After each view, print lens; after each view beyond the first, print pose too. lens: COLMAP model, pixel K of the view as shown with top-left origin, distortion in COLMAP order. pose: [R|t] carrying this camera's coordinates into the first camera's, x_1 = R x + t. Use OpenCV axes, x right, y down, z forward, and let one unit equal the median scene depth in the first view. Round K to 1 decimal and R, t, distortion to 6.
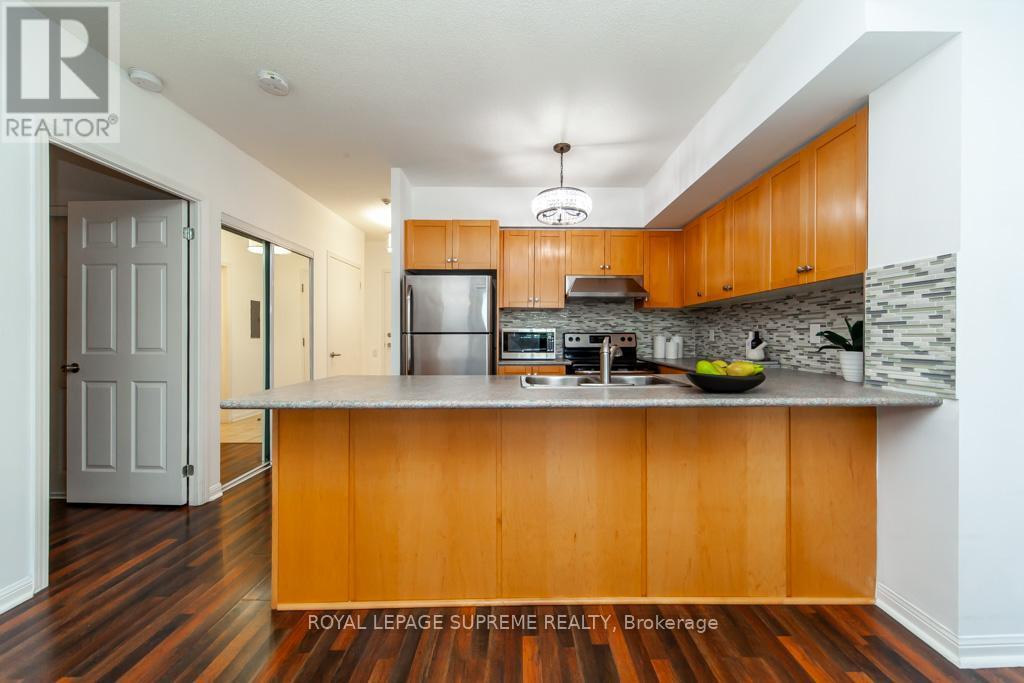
lens RADIAL K [[368.6, 0, 523.9], [0, 368.6, 337.4], [0, 0, 1]] dist [0.005437, -0.001000]
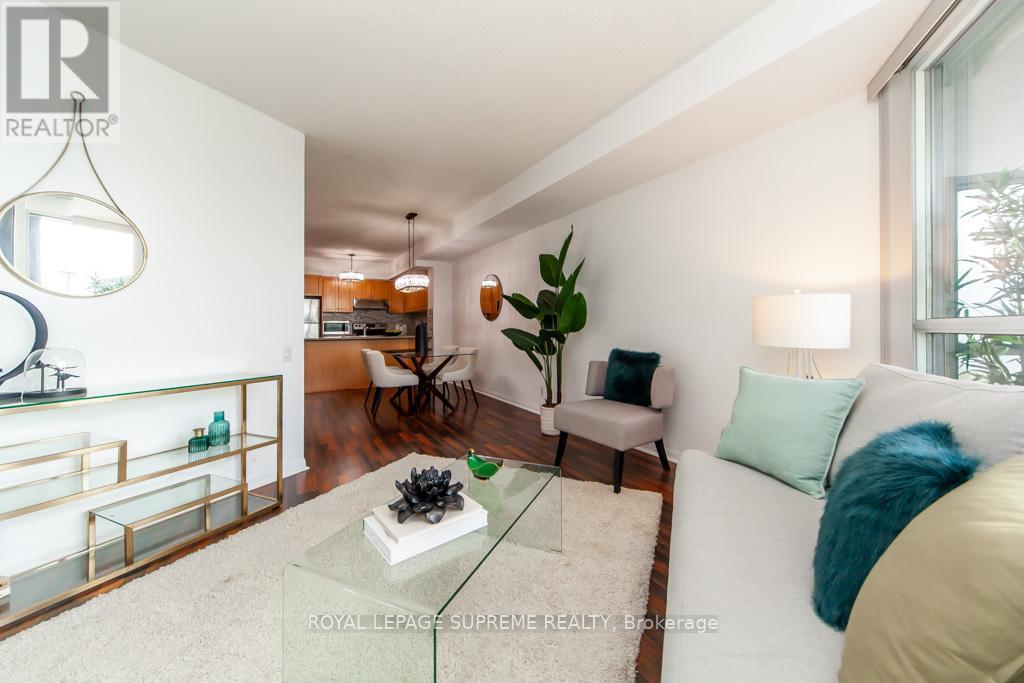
lens RADIAL K [[368.6, 0, 524.3], [0, 368.6, 327.7], [0, 0, 1]] dist [0.005437, -0.001000]
pose [[0.851342, -0.008889, 0.524537, -0.261158], [0.007389, 0.999960, 0.004954, 0.018634], [-0.524560, -0.000342, 0.851374, -2.101440]]
